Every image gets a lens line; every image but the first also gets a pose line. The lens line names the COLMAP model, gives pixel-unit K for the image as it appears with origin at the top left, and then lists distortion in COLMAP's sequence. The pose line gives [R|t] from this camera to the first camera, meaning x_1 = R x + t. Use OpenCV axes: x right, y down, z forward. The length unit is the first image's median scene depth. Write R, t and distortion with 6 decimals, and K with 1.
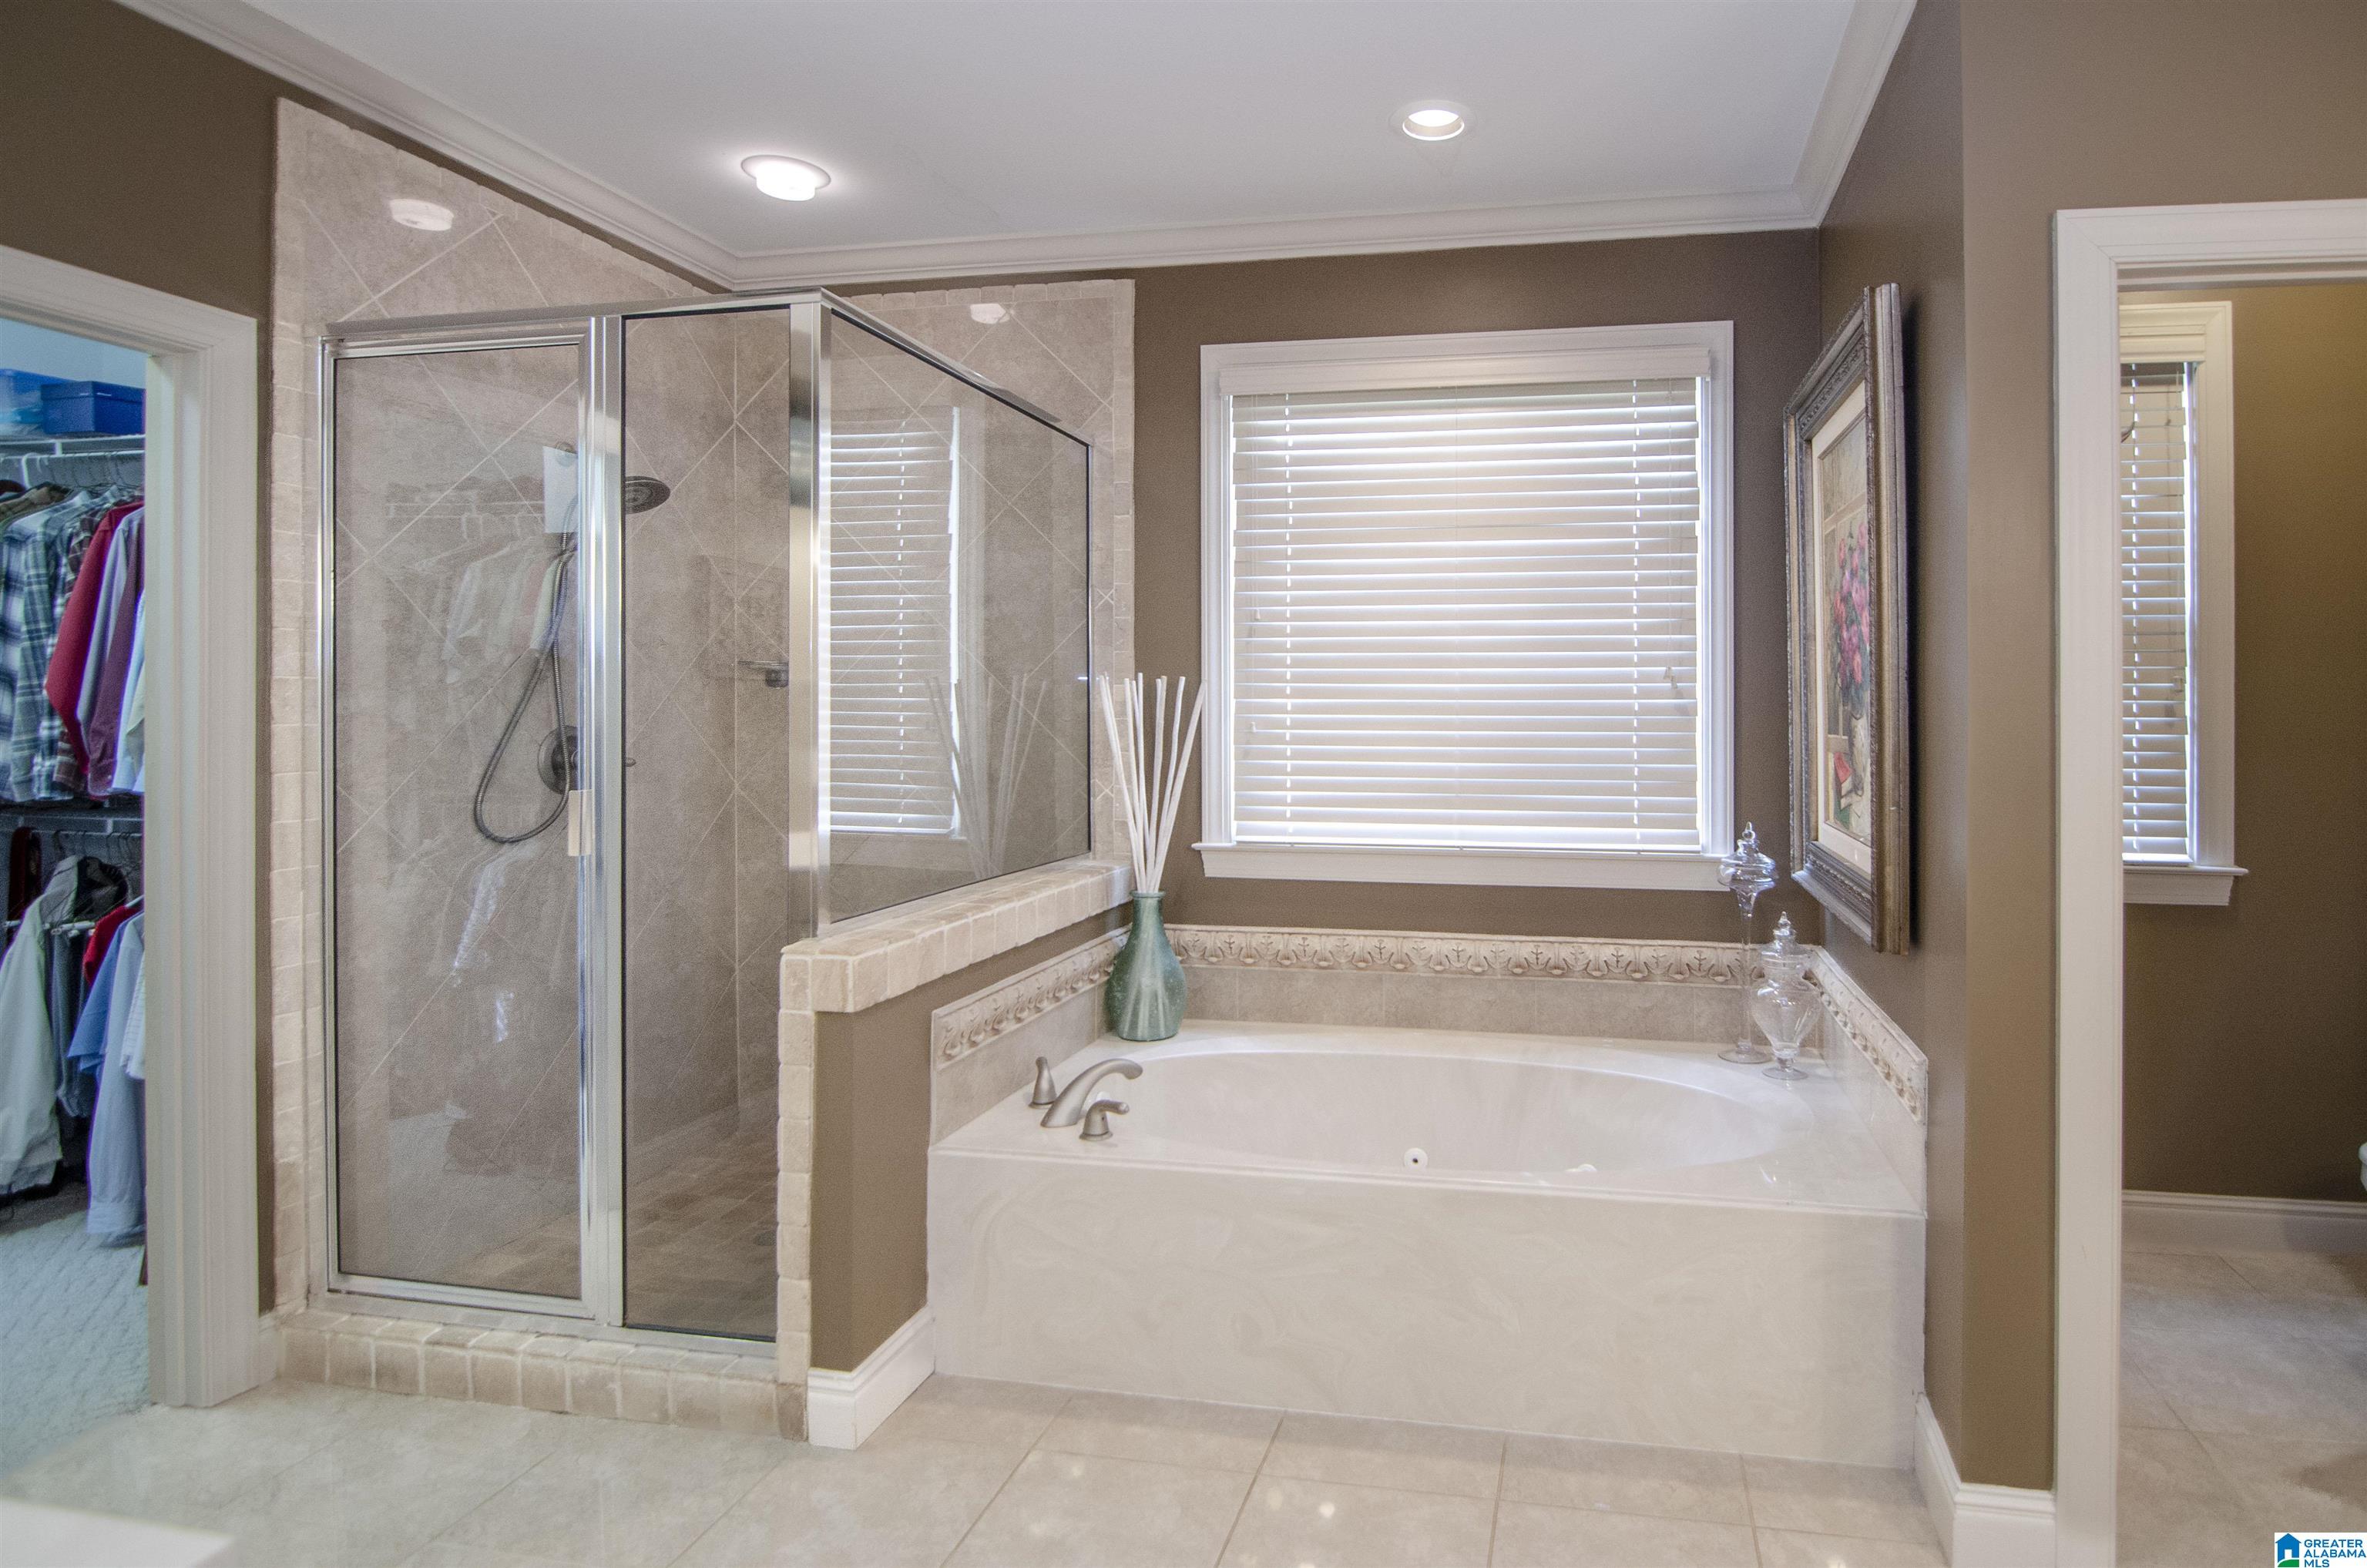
lens RADIAL K [[1253.4, 0, 1180.5], [0, 1253.4, 729.4], [0, 0, 1]] dist [-0.052842, -0.001209]
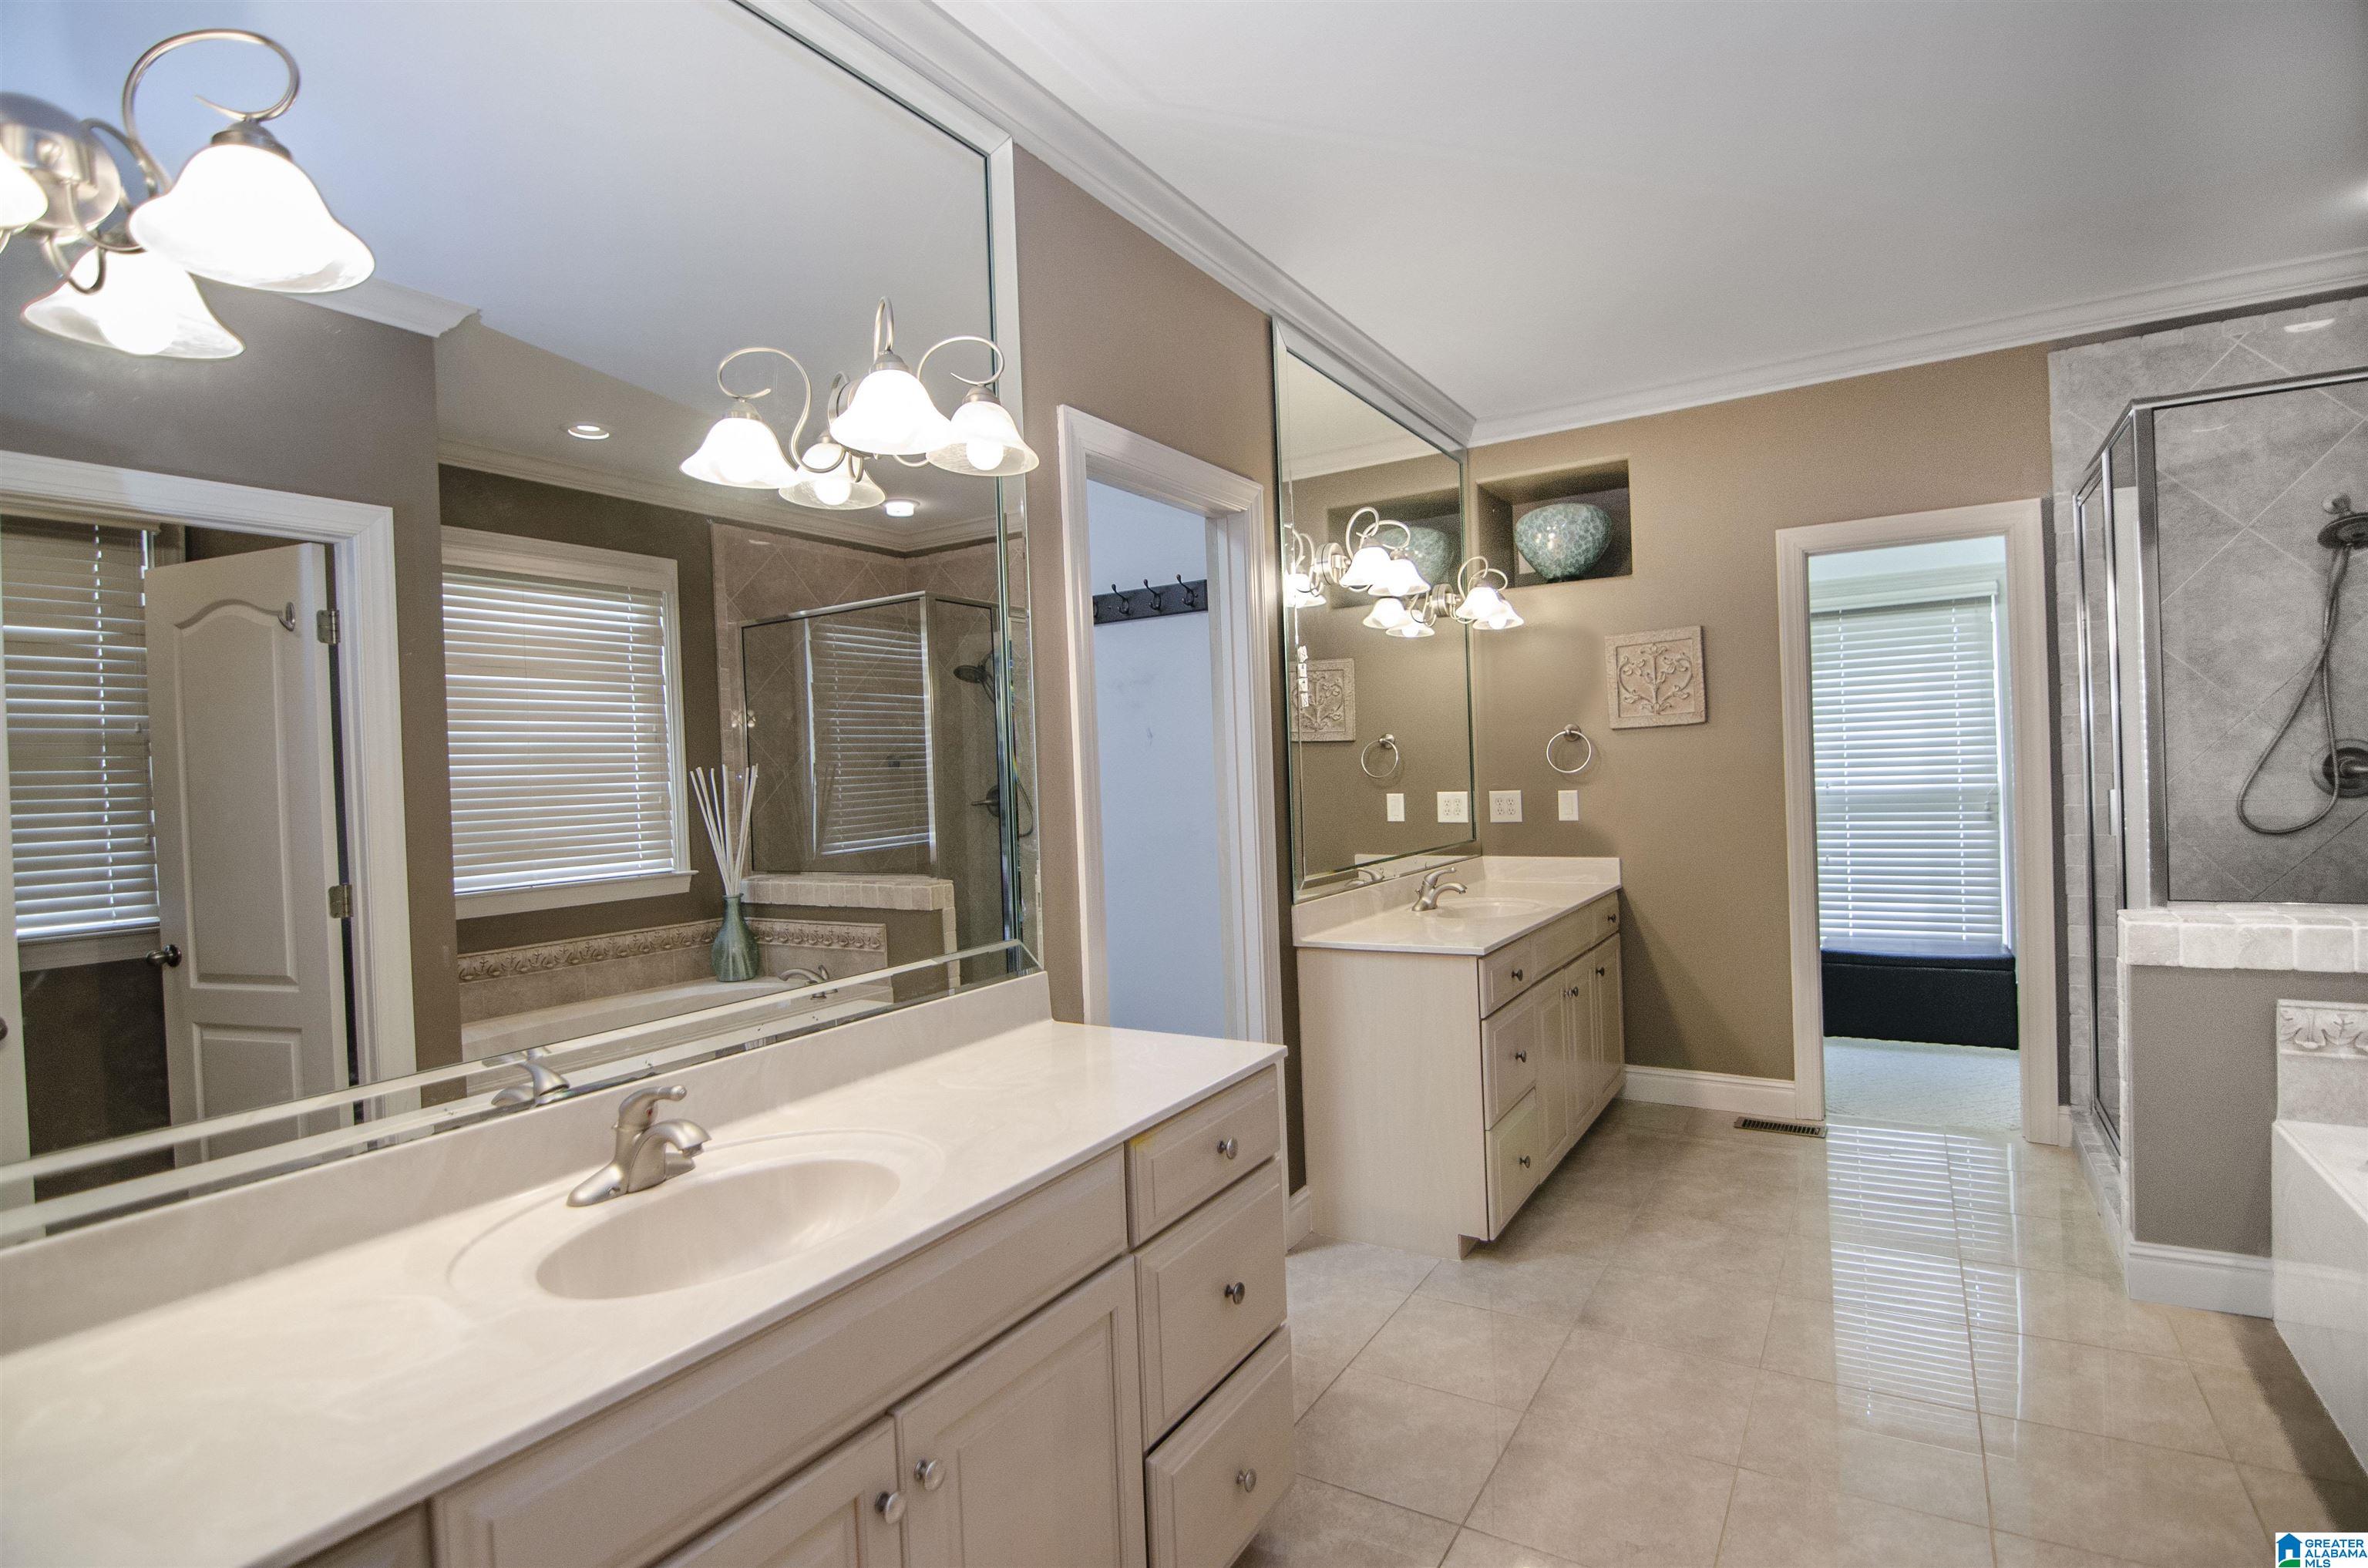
lens RADIAL K [[1239.2, 0, 1194.5], [0, 1239.2, 778.7], [0, 0, 1]] dist [0.001625, -0.000048]
pose [[-0.342433, 0.026332, -0.939173, 1.194772], [0.032861, 0.999331, 0.016037, -0.023231], [0.938968, -0.025370, -0.343069, 0.472814]]
